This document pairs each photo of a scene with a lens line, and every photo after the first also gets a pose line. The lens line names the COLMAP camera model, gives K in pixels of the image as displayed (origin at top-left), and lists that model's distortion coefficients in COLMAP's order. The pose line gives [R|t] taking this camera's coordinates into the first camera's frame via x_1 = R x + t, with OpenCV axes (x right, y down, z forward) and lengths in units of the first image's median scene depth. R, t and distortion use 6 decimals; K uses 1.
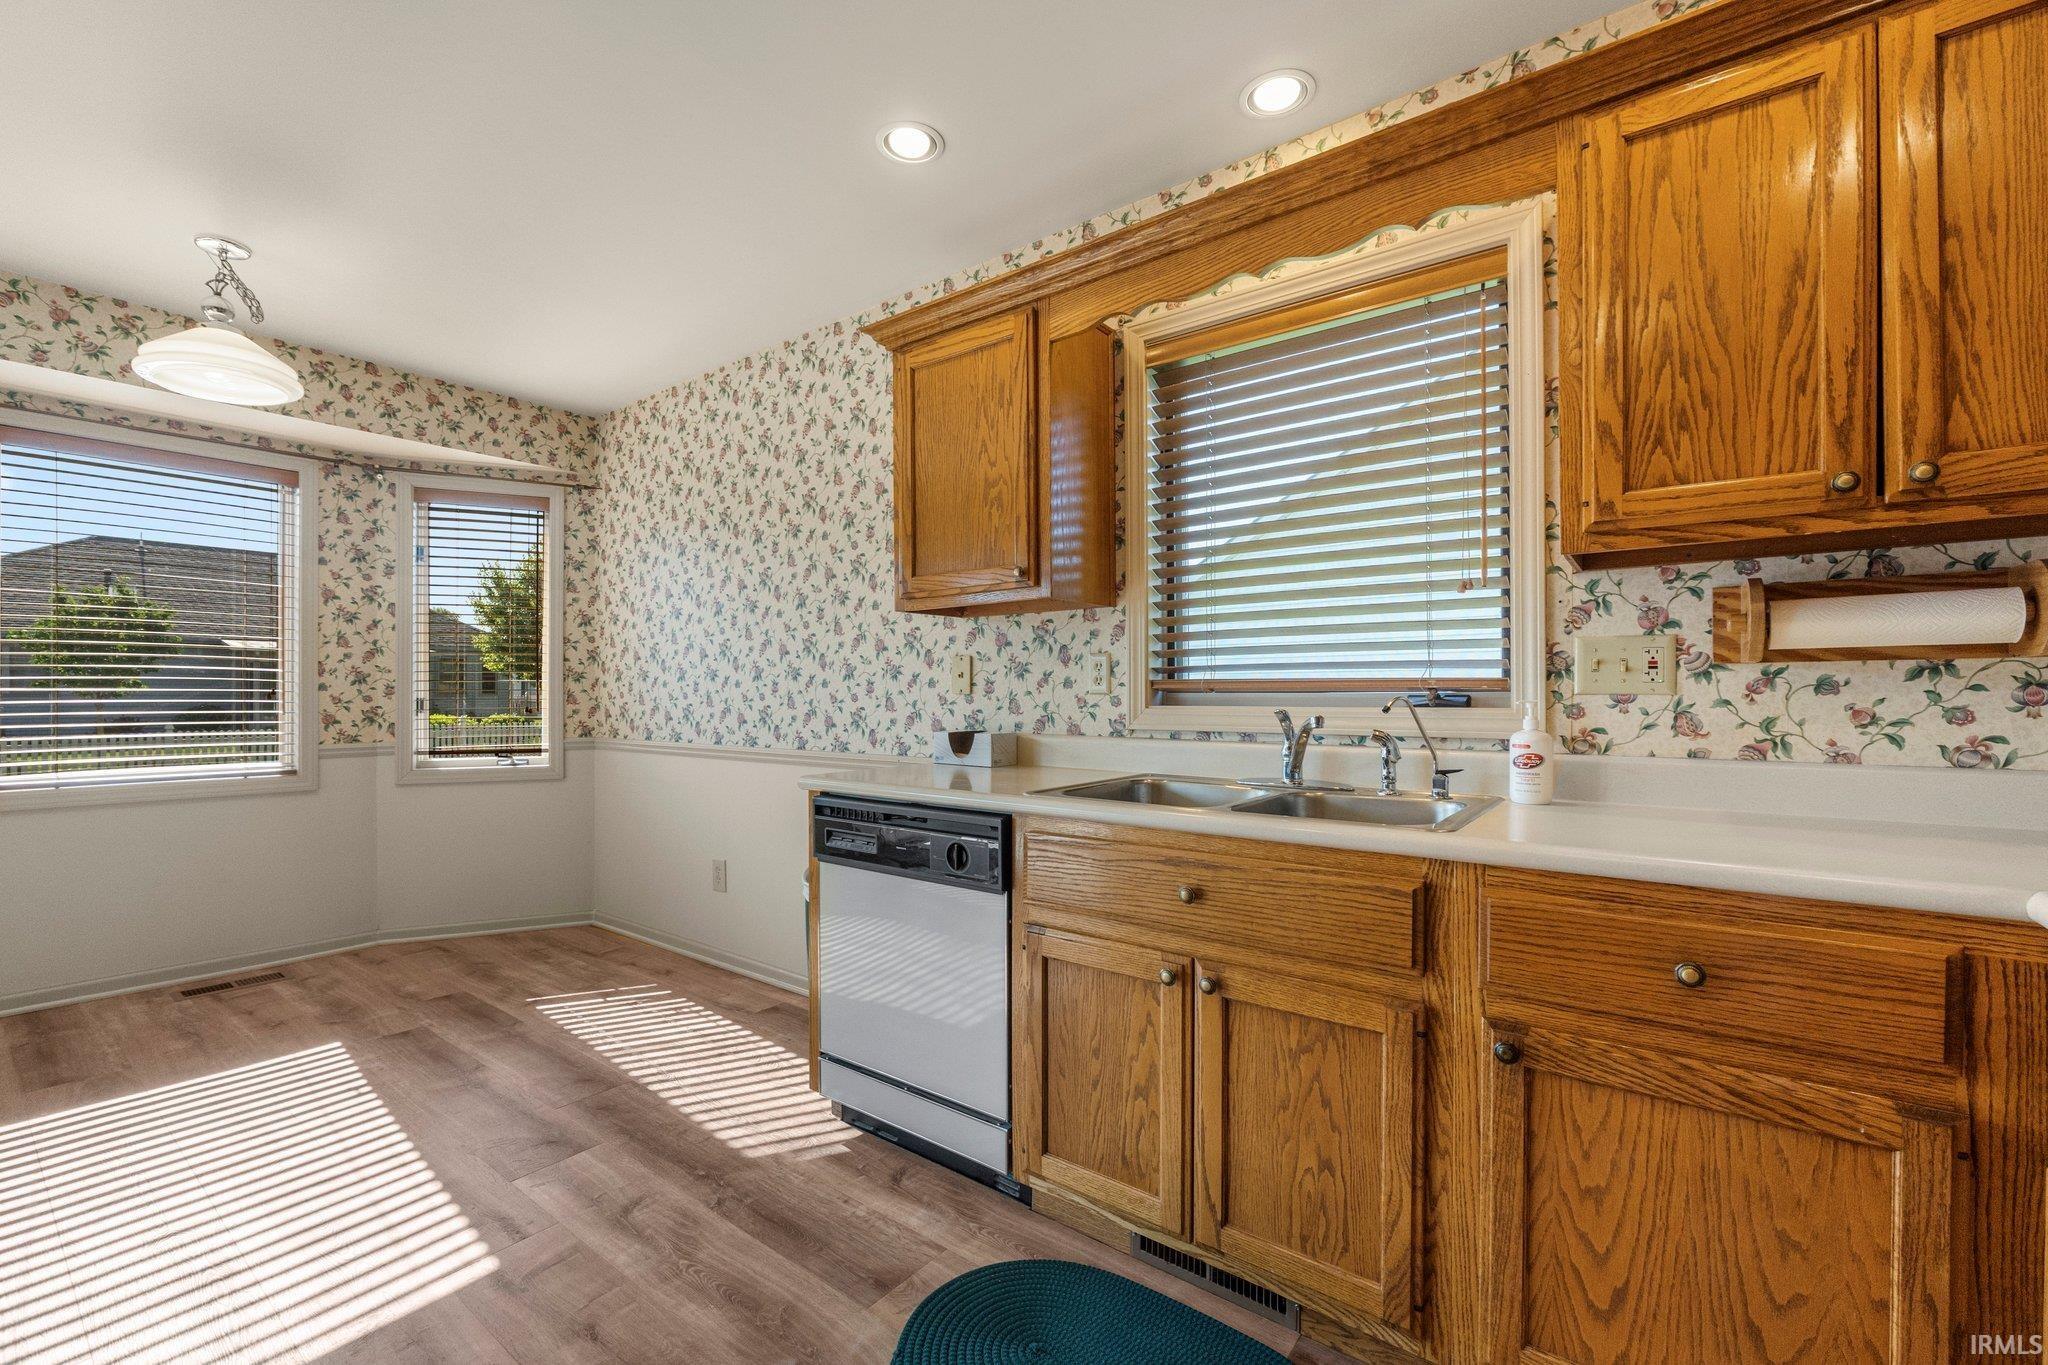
lens RADIAL K [[857.9, 0, 1011.5], [0, 857.9, 698.2], [0, 0, 1]] dist [-0.003562, -0.000376]
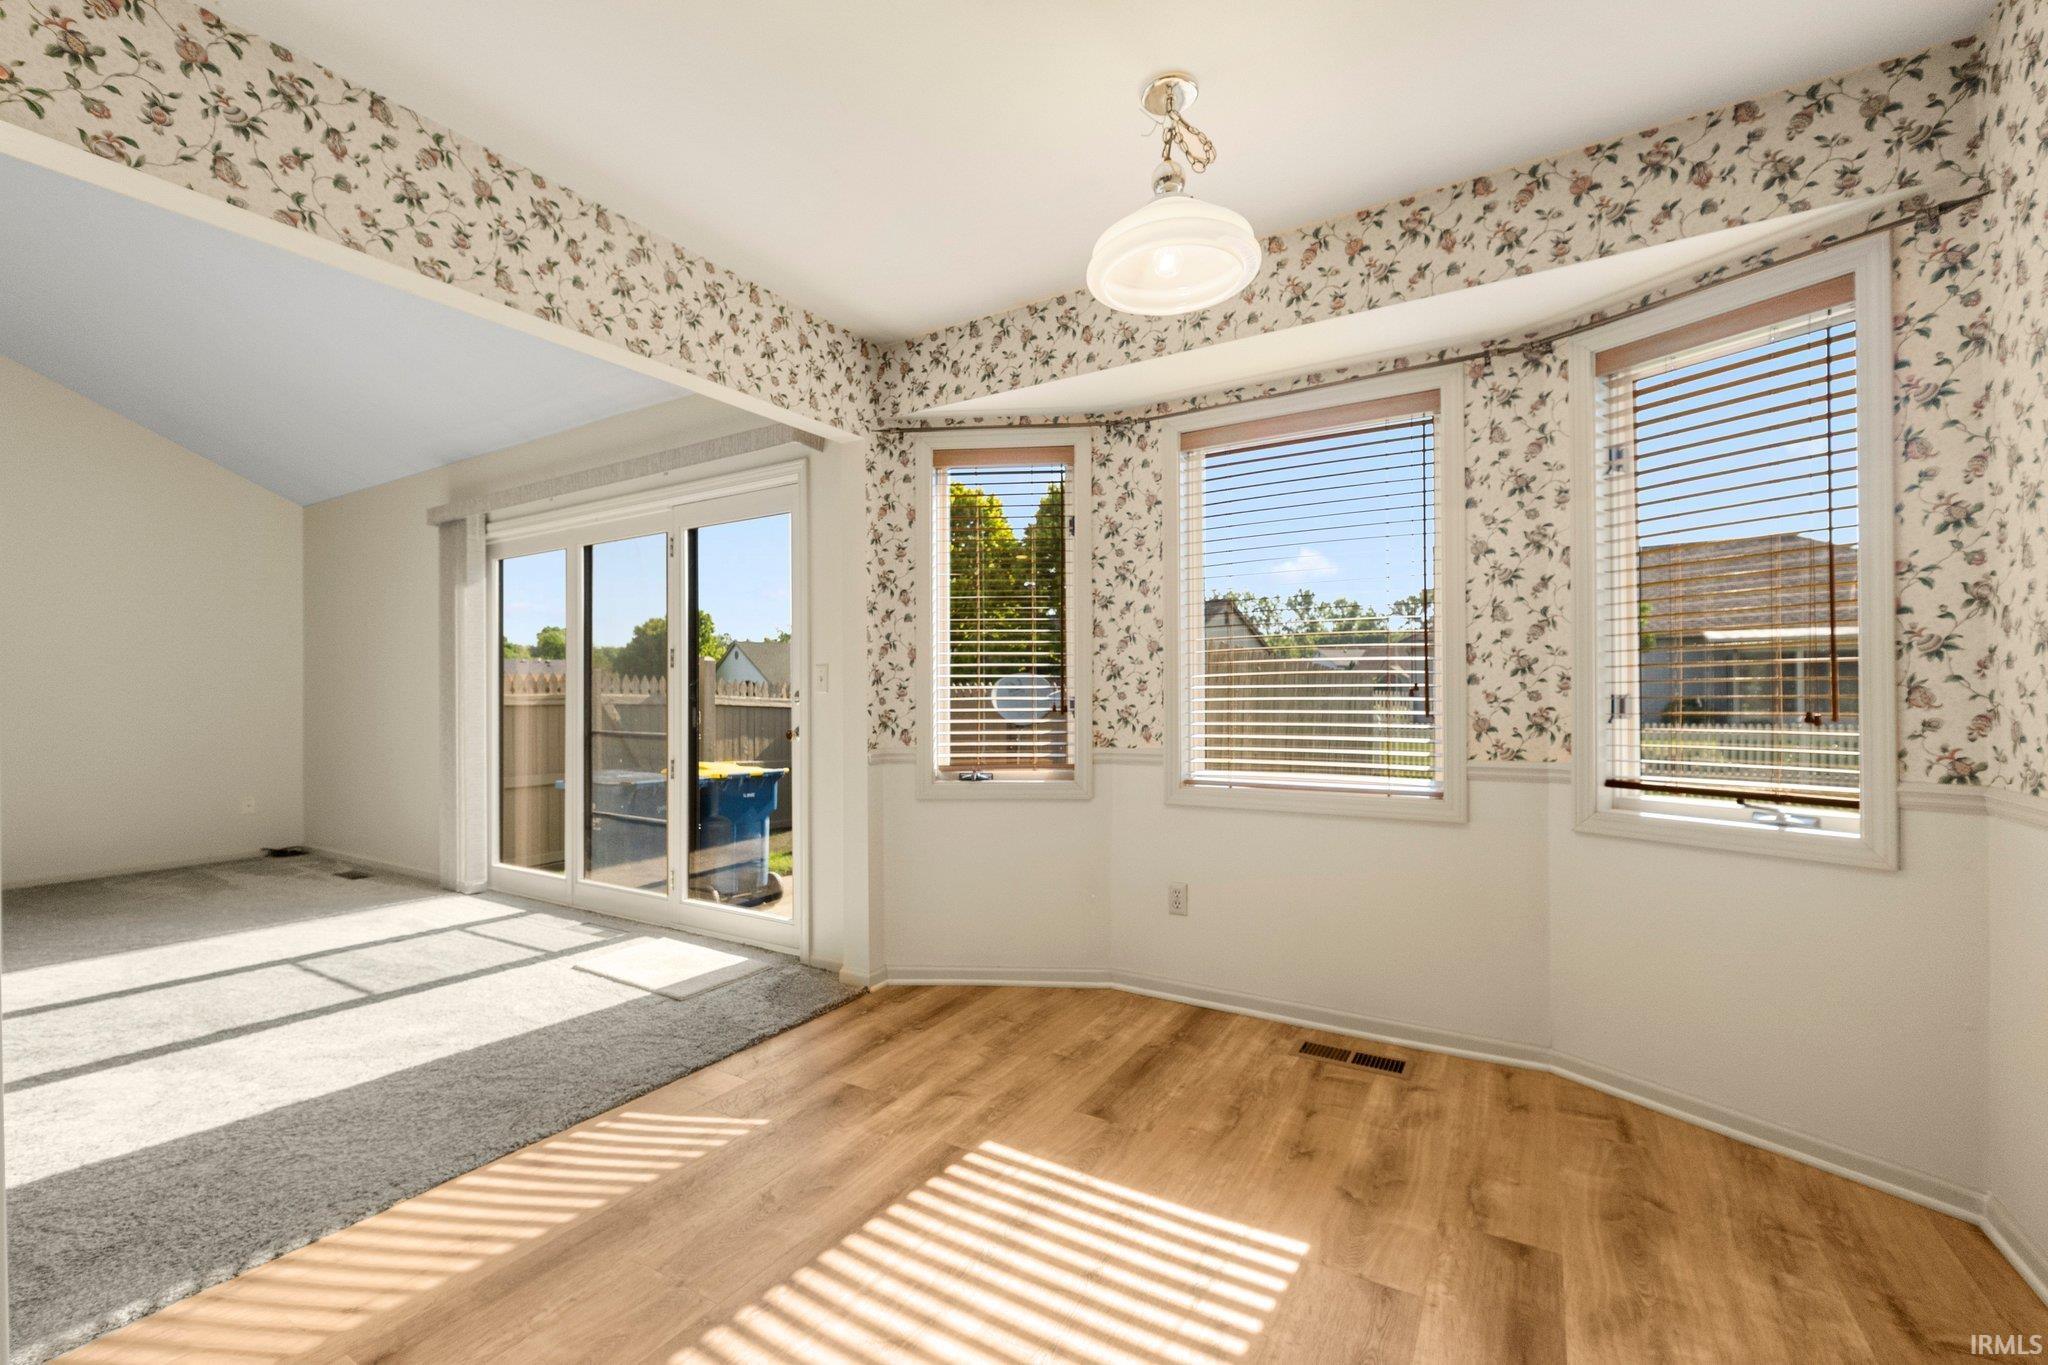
lens RADIAL K [[866.6, 0, 1002.0], [0, 866.6, 689.8], [0, 0, 1]] dist [-0.005707, -0.000233]
pose [[0.107931, -0.004186, -0.994150, -0.129499], [0.005095, 0.999980, -0.003658, -0.003823], [0.994145, -0.004671, 0.107951, 0.524617]]
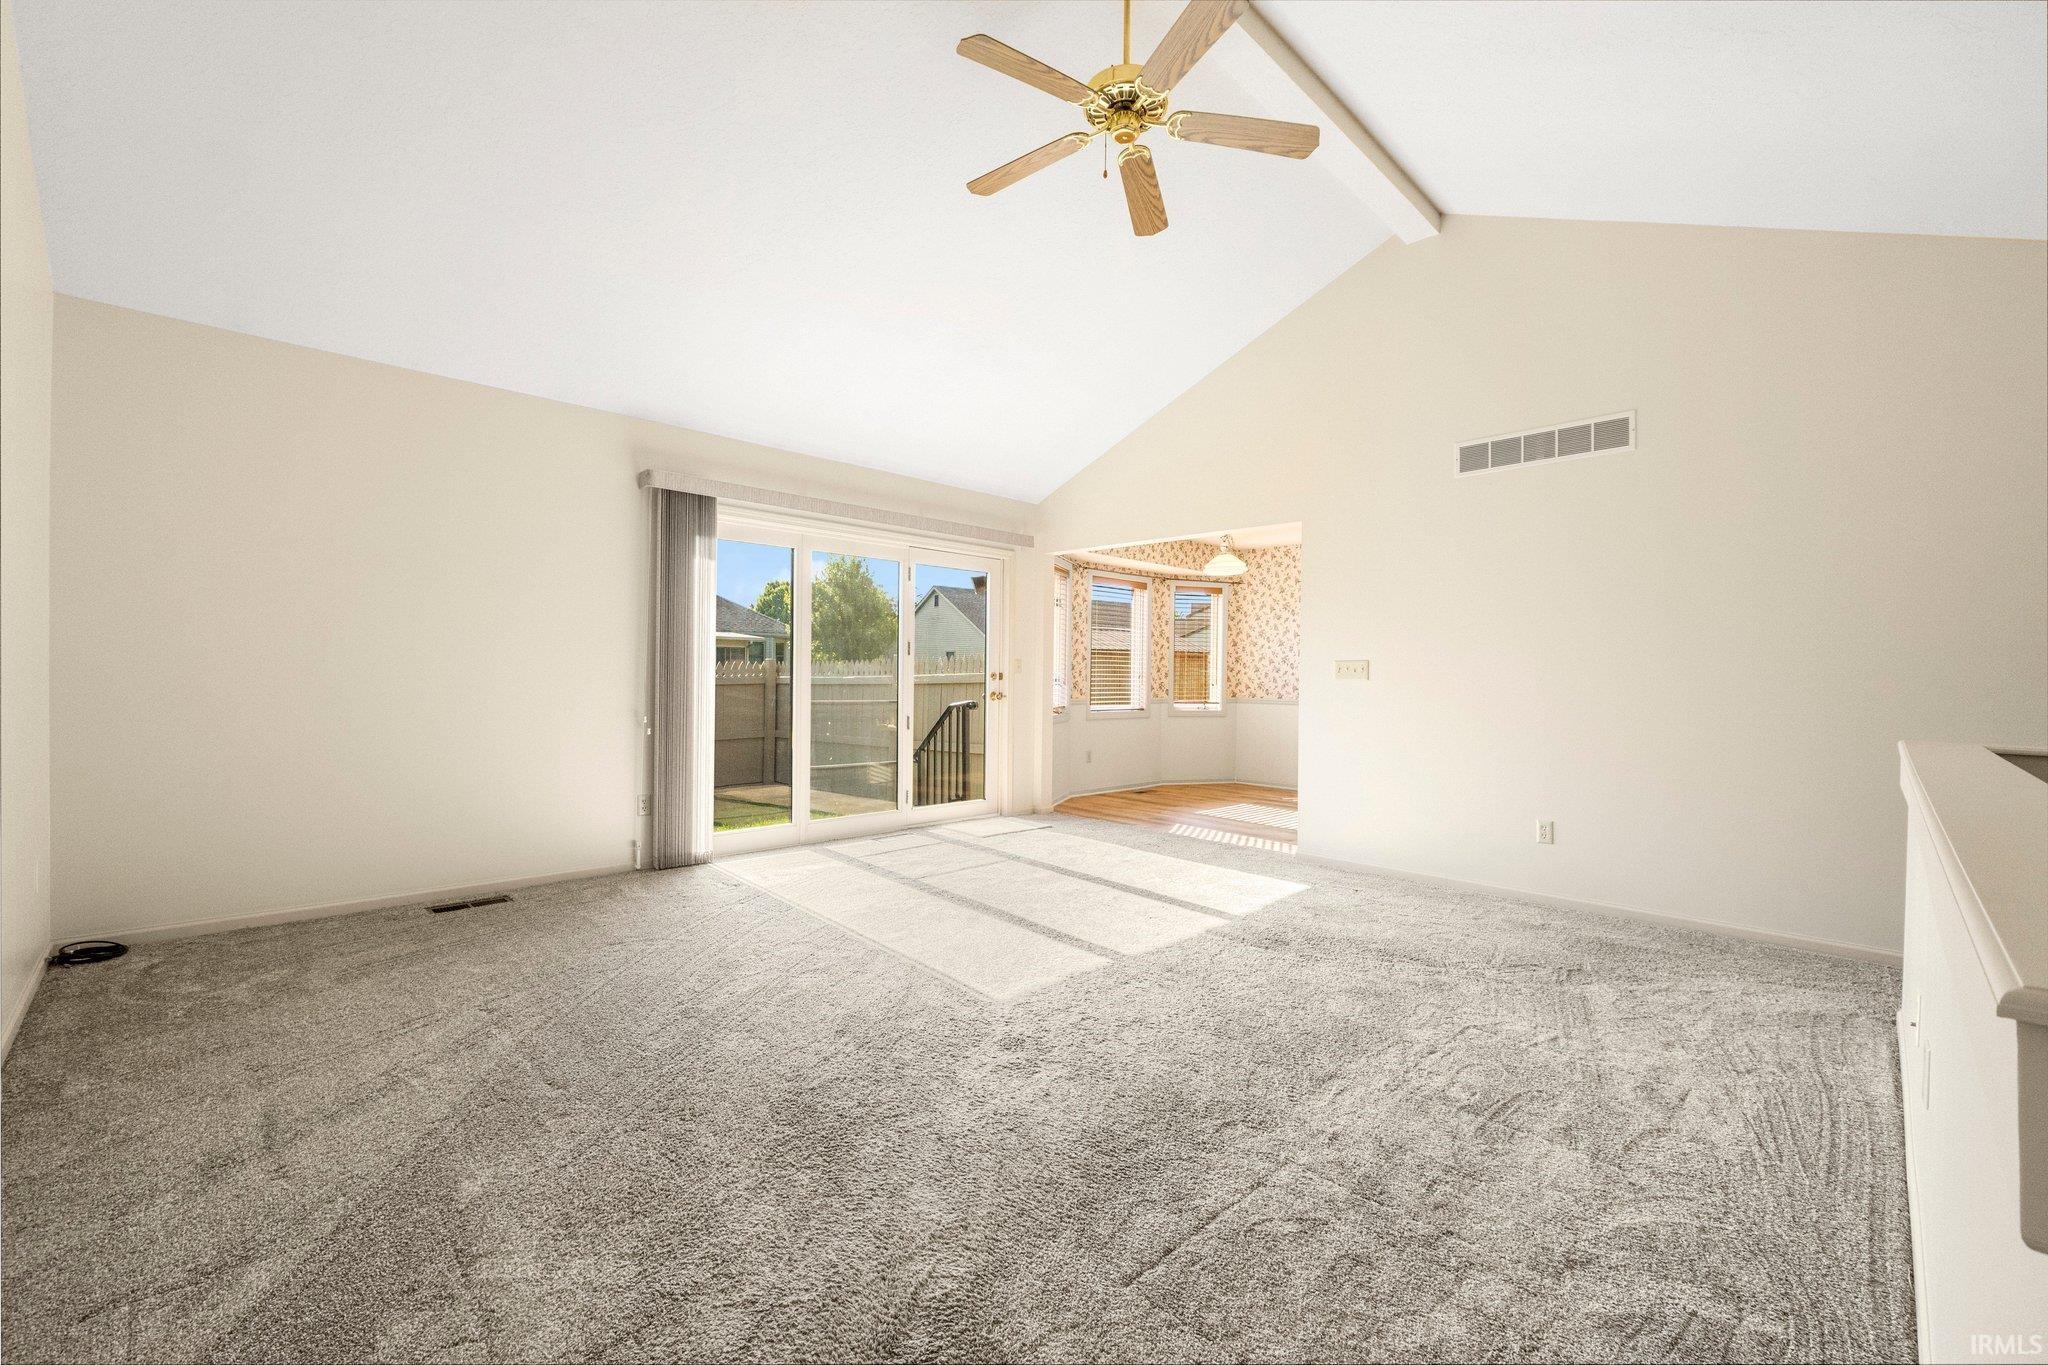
lens RADIAL K [[847.6, 0, 974.0], [0, 847.6, 677.6], [0, 0, 1]] dist [-0.003919, -0.000076]
pose [[0.990459, 0.014983, -0.136992, -0.955205], [-0.014322, 0.999881, 0.005809, -0.008246], [0.137063, -0.003791, 0.990555, -1.370211]]
